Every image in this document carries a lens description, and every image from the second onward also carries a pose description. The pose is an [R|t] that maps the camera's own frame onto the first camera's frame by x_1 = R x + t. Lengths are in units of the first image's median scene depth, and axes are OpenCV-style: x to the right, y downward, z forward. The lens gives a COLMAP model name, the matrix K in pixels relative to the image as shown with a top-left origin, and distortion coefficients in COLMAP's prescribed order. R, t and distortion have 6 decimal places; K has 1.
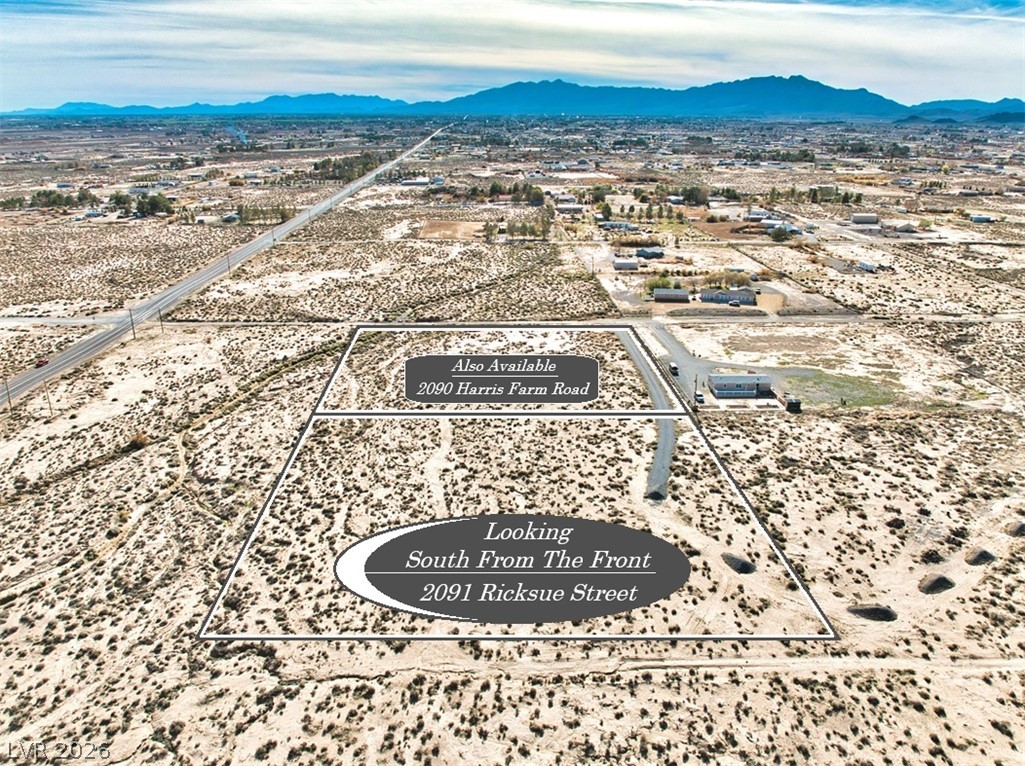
lens RADIAL K [[739.1, 0, 512.5], [0, 739.1, 383.0], [0, 0, 1]] dist [-0.046910, -0.000884]
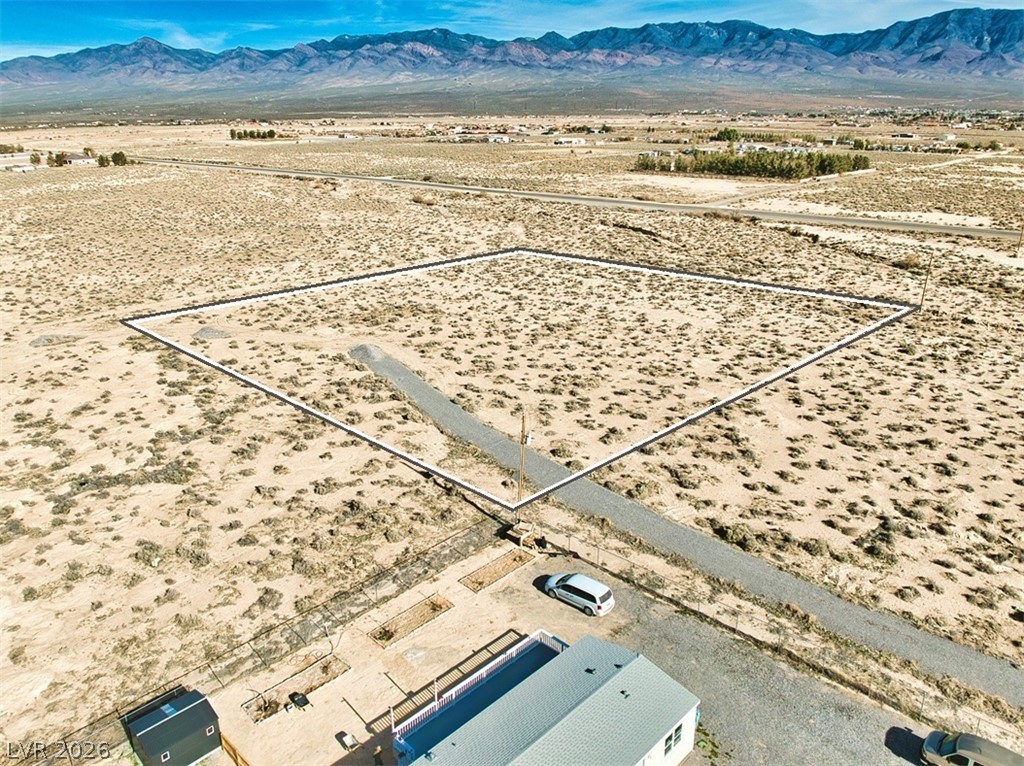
lens RADIAL K [[738.3, 0, 512.0], [0, 738.3, 383.0], [0, 0, 1]] dist [-0.046910, -0.000884]
pose [[-0.698989, 0.258146, -0.666915, 0.553659], [-0.229114, 0.802580, 0.550792, -0.219379], [0.677437, 0.537797, -0.501850, 1.448418]]
